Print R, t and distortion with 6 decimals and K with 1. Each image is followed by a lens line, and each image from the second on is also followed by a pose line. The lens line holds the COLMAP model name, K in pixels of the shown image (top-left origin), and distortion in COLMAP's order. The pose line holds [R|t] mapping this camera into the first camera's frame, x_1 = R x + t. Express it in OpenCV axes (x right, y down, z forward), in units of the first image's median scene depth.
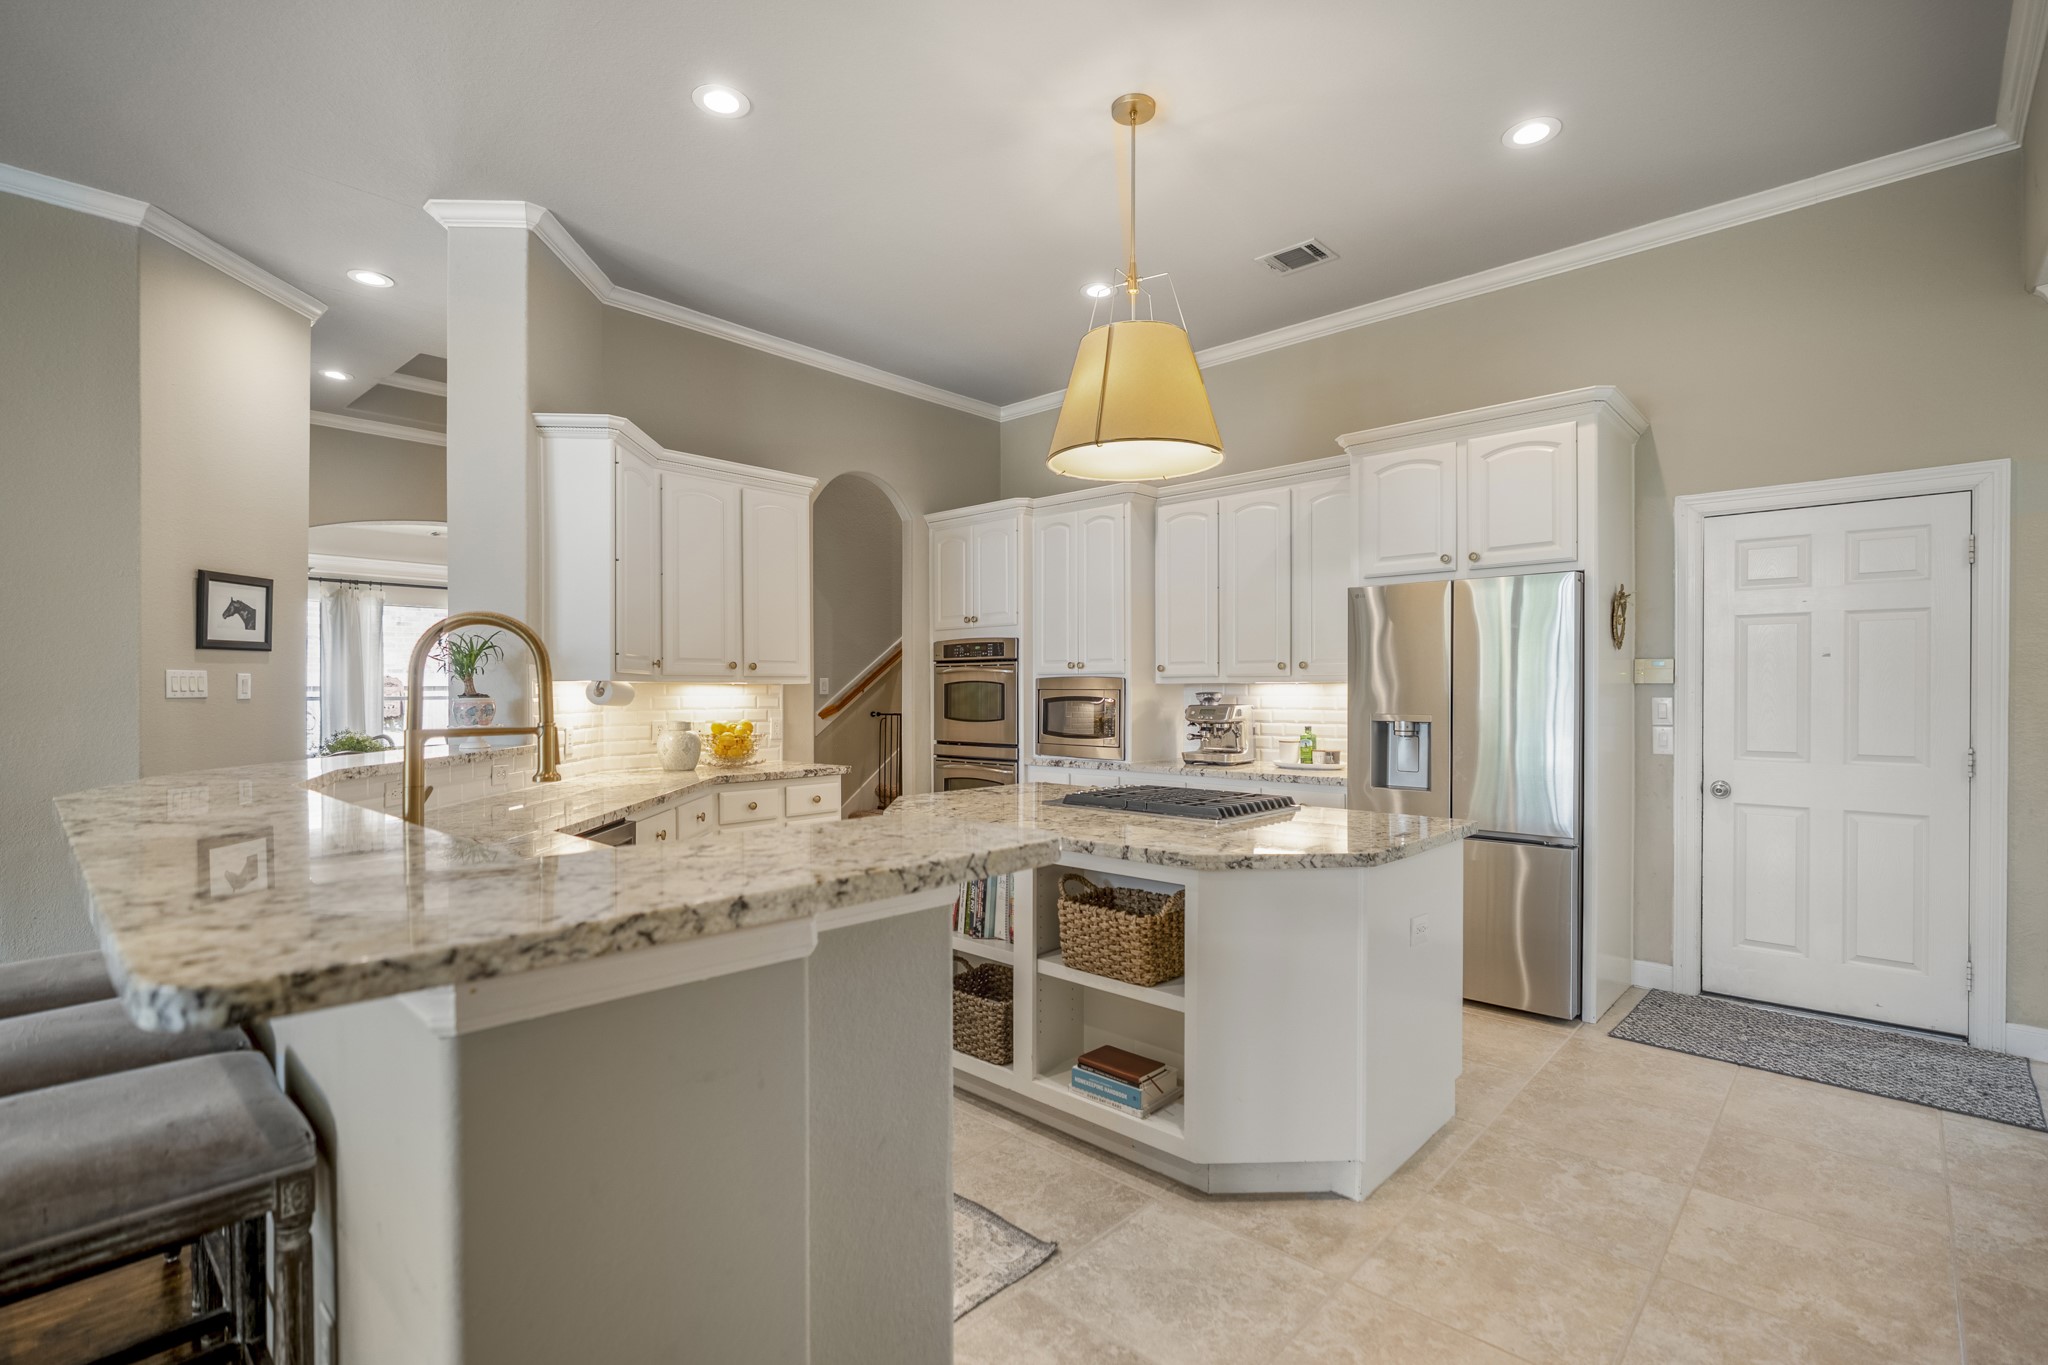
lens RADIAL K [[948.5, 0, 1028.2], [0, 948.5, 689.2], [0, 0, 1]] dist [-0.000131, -0.000107]
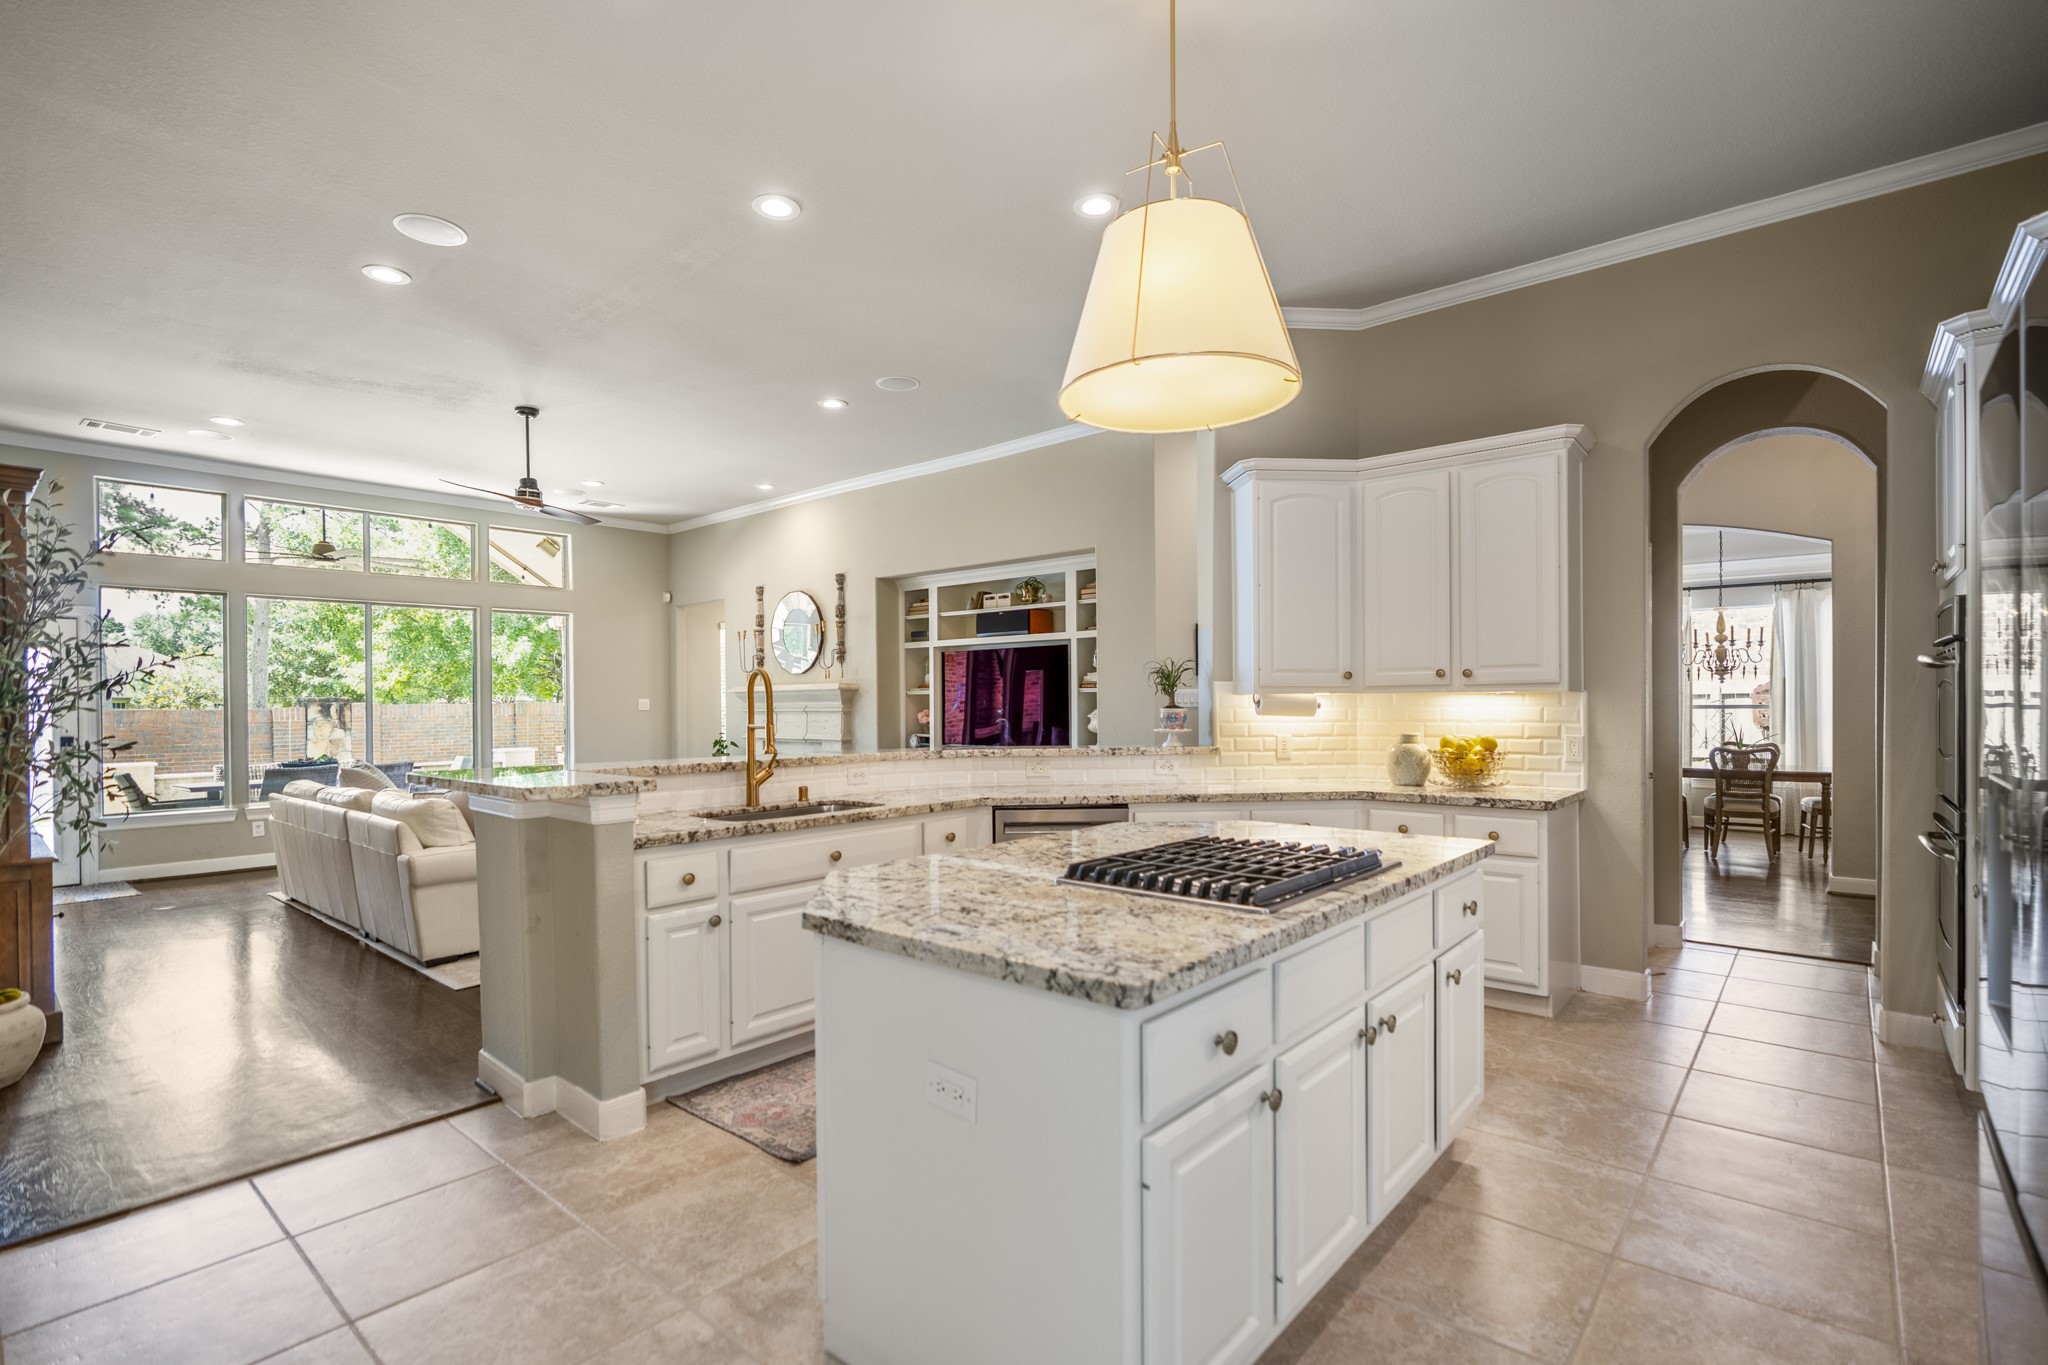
lens RADIAL K [[961.8, 0, 1017.2], [0, 961.8, 717.7], [0, 0, 1]] dist [0.000846, 0.000167]
pose [[0.034714, 0.016949, -0.999254, 0.806772], [0.008707, 0.999813, 0.017261, -0.002758], [0.999359, -0.009299, 0.034560, 0.791271]]
